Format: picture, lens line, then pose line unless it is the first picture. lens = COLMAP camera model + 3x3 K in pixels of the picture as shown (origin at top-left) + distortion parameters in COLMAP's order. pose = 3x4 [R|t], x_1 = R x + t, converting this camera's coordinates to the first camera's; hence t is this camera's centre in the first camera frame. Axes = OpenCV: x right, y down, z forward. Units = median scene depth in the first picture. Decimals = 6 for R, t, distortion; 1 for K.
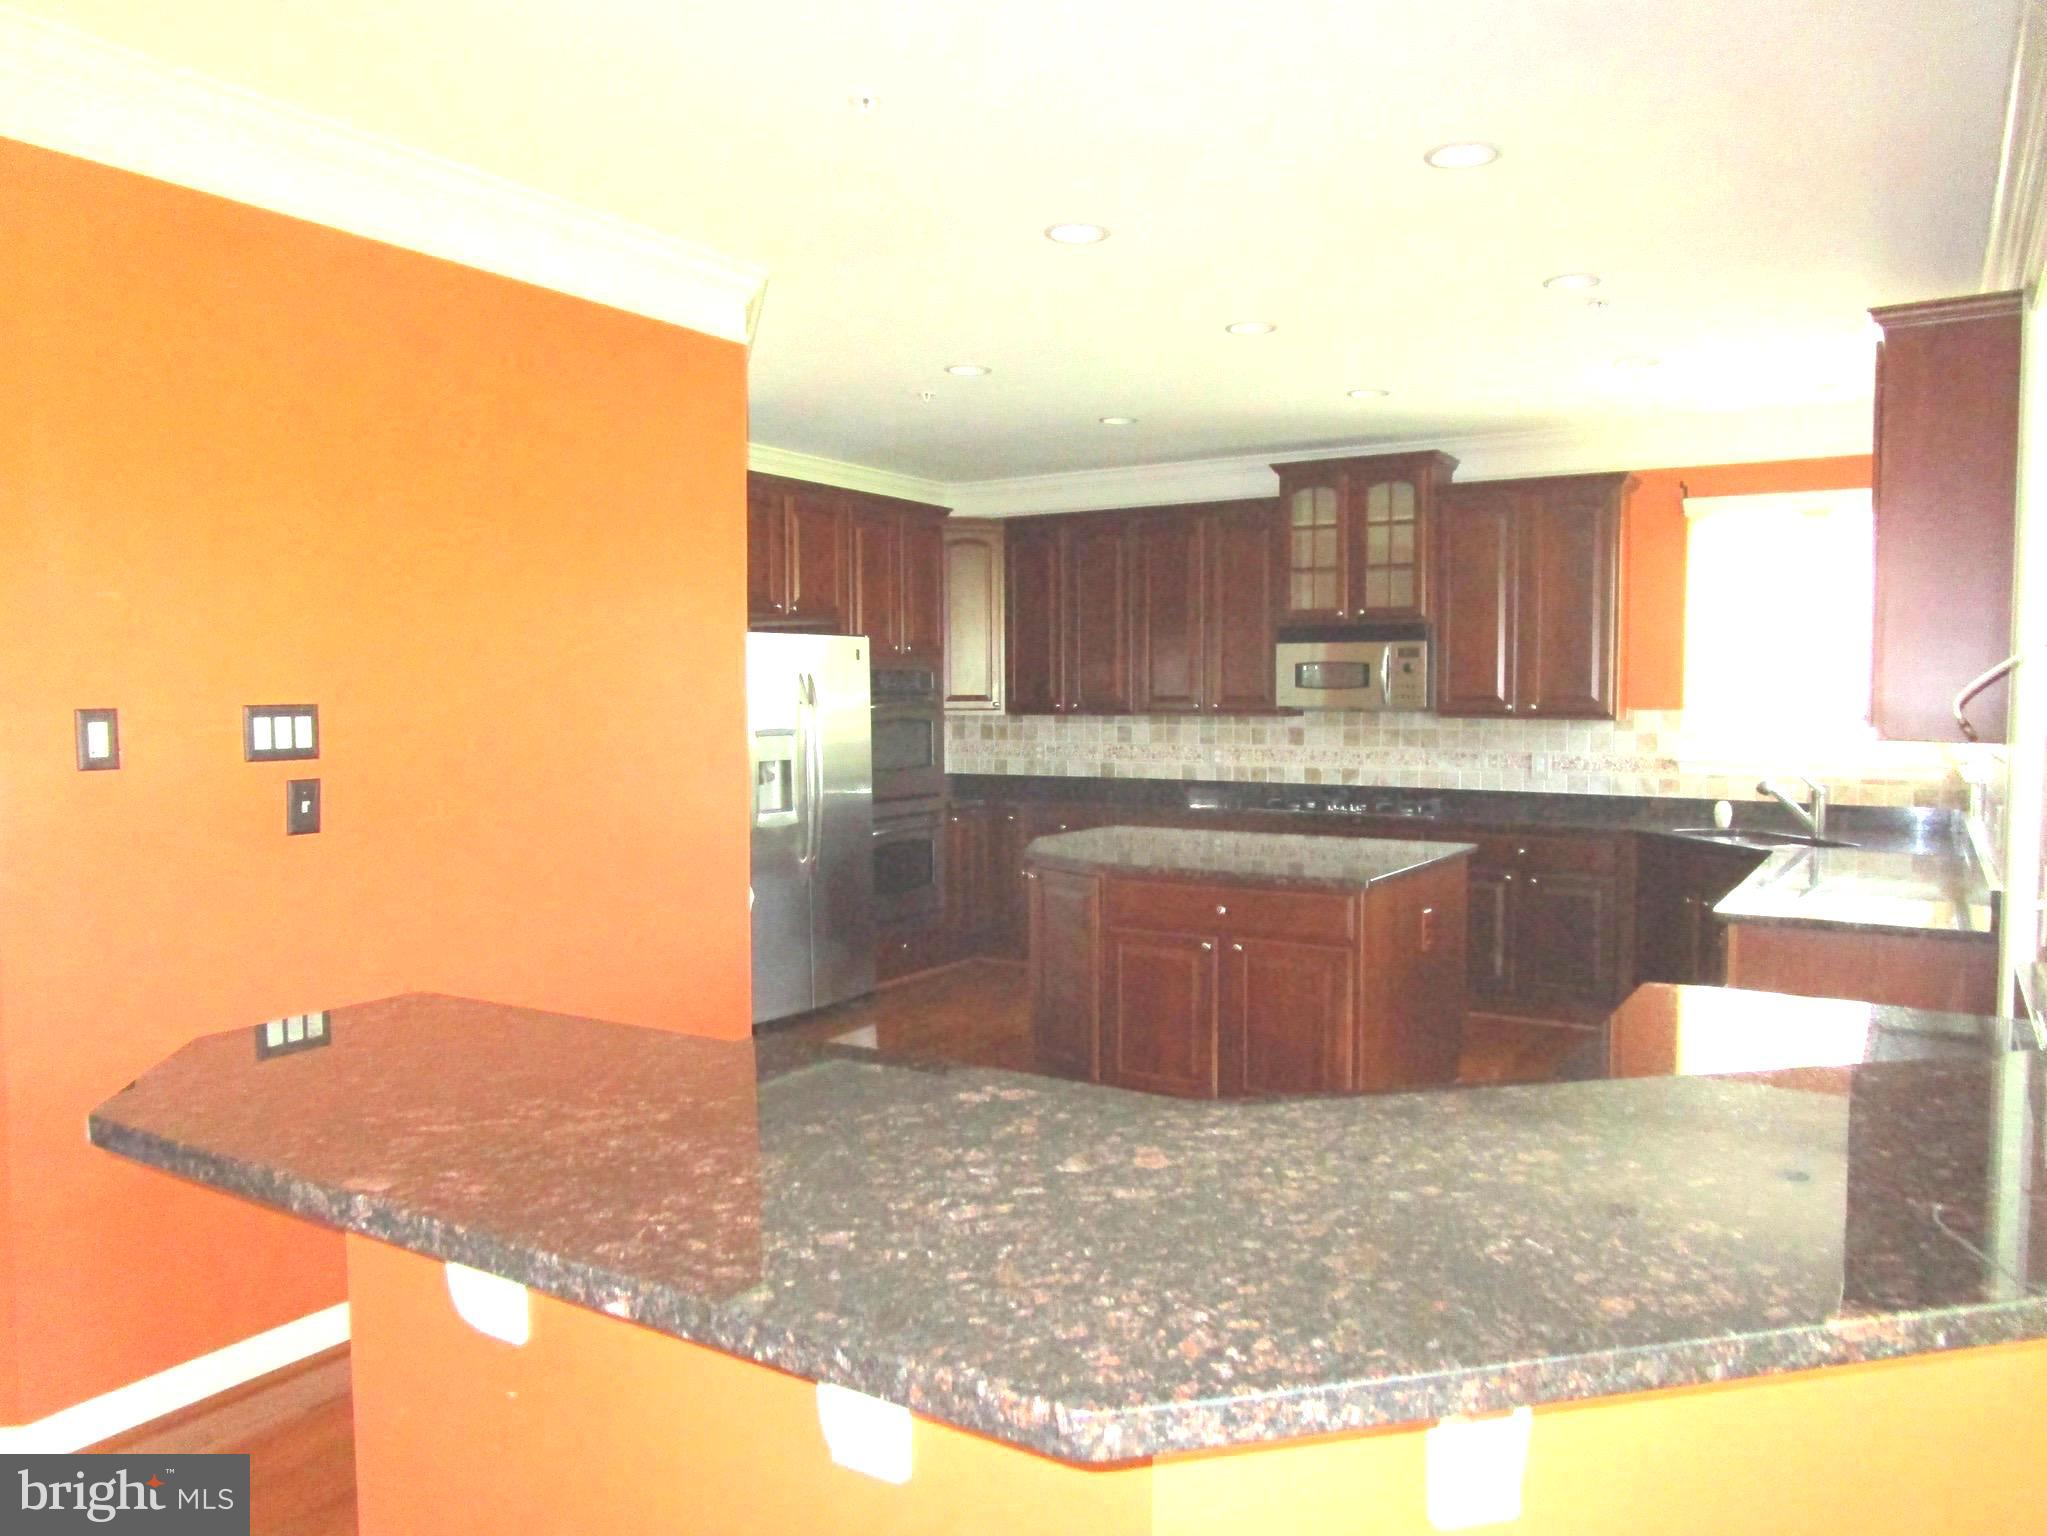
lens RADIAL K [[1447.6, 0, 1023.5], [0, 1447.6, 768.0], [0, 0, 1]] dist [-0.007434, -0.001763]
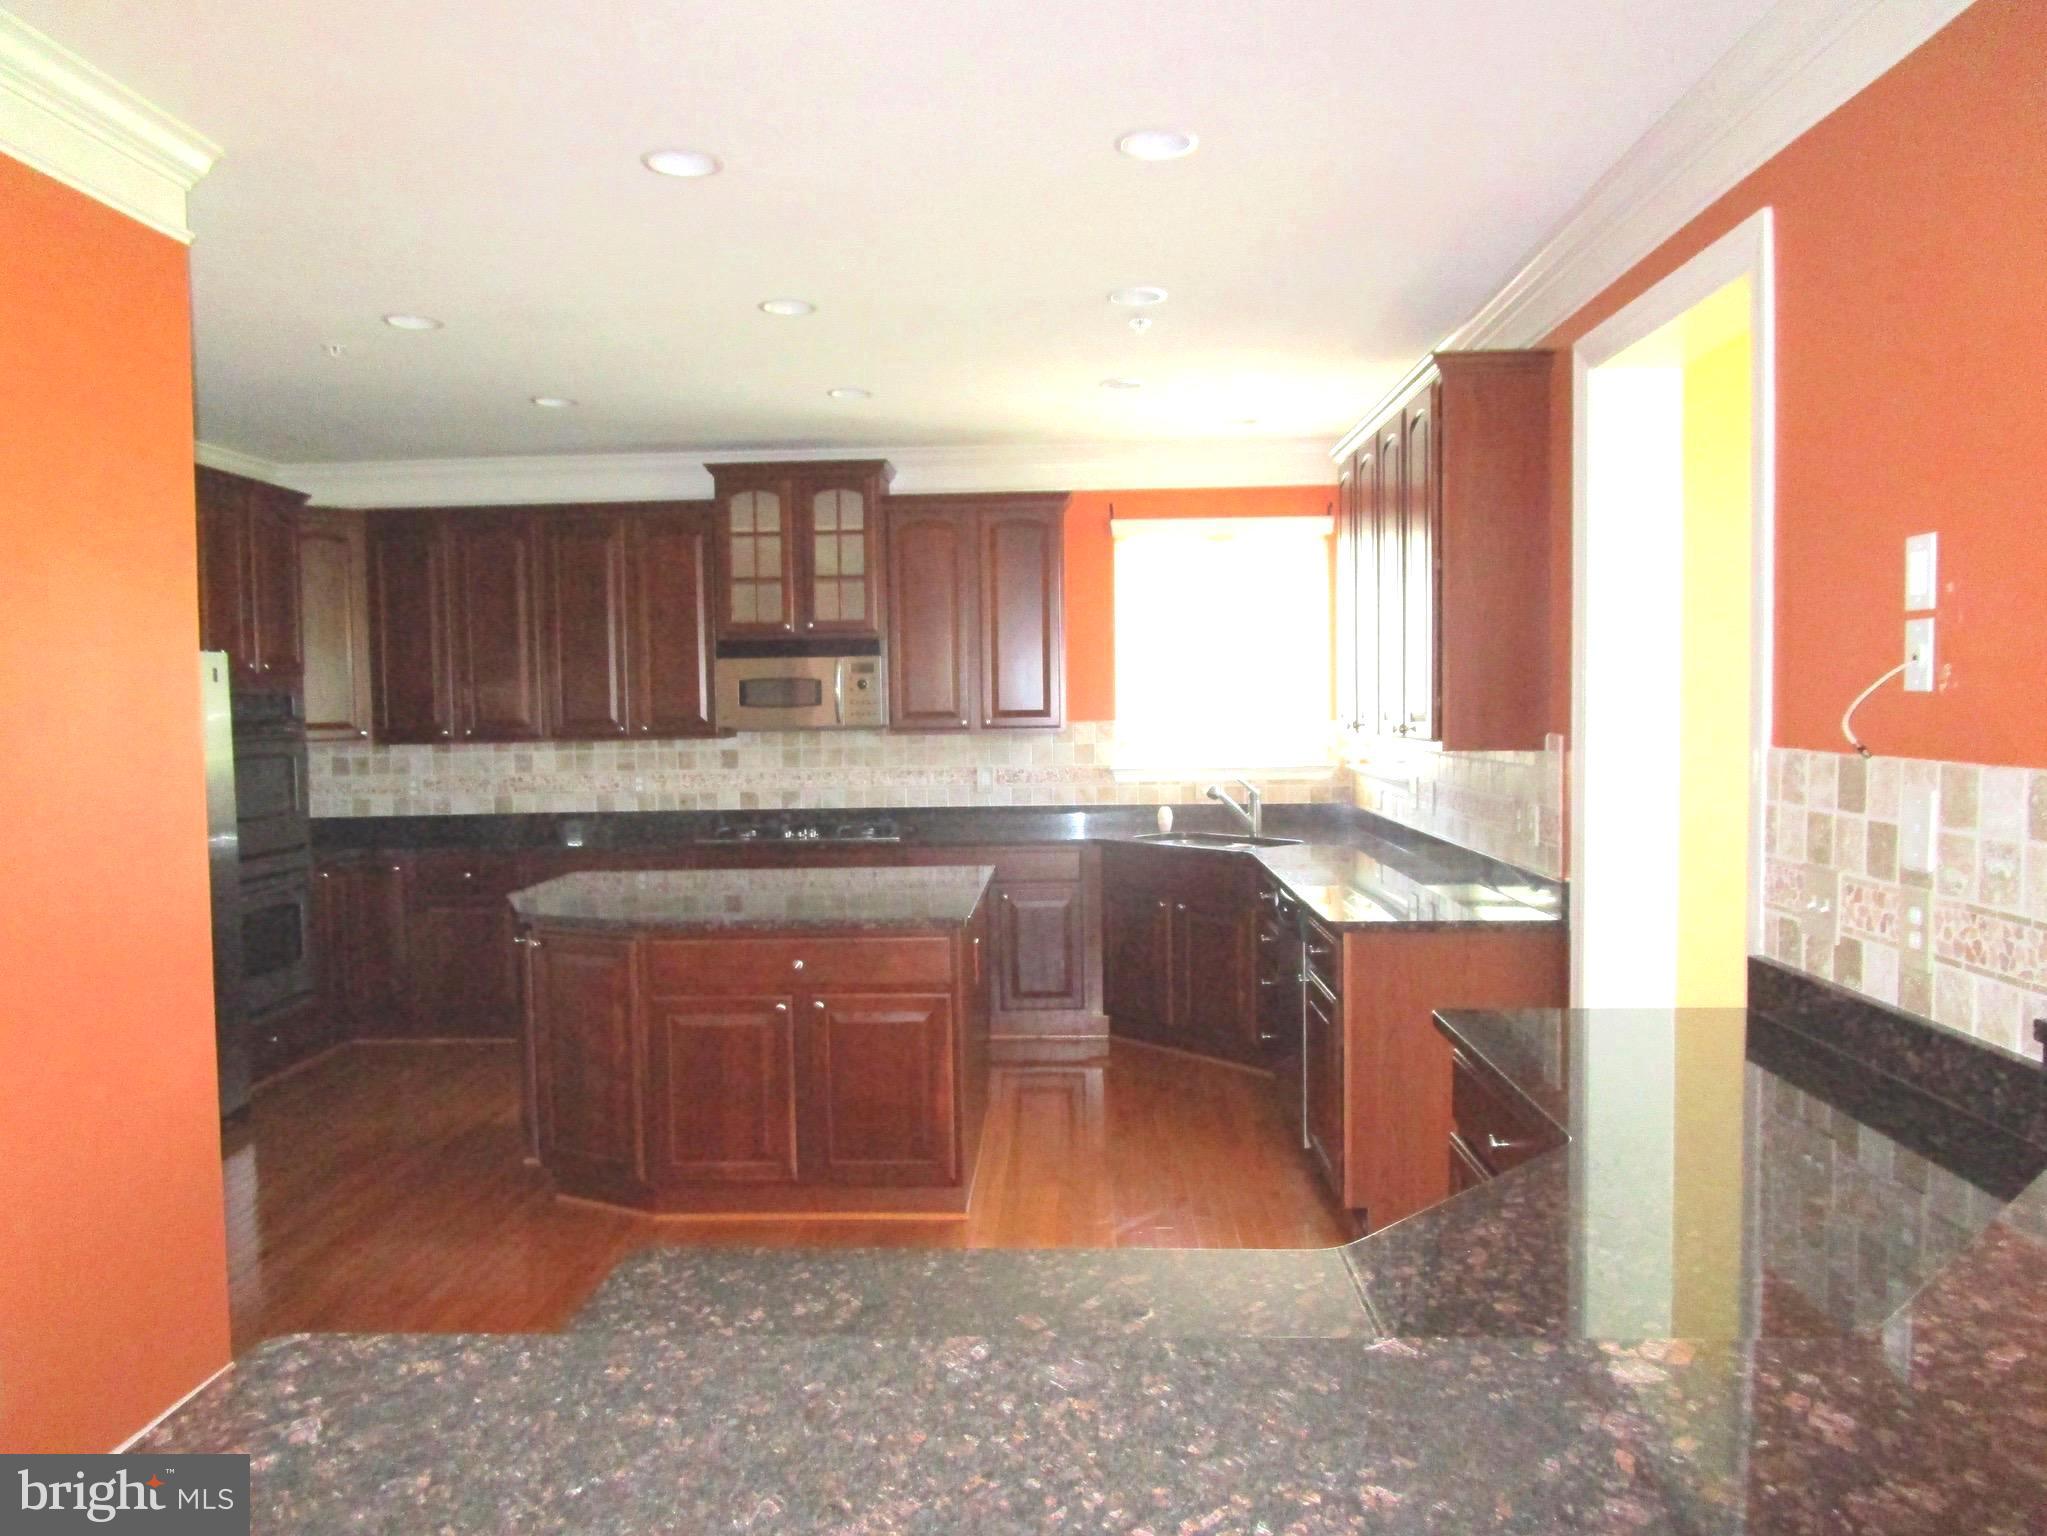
lens RADIAL K [[1458.0, 0, 1019.1], [0, 1458.0, 739.9], [0, 0, 1]] dist [-0.005619, 0.000833]
pose [[0.875736, -0.029485, 0.481889, -0.105898], [0.043614, 0.998884, -0.018141, -0.009696], [-0.480816, 0.036904, 0.876044, 0.101941]]
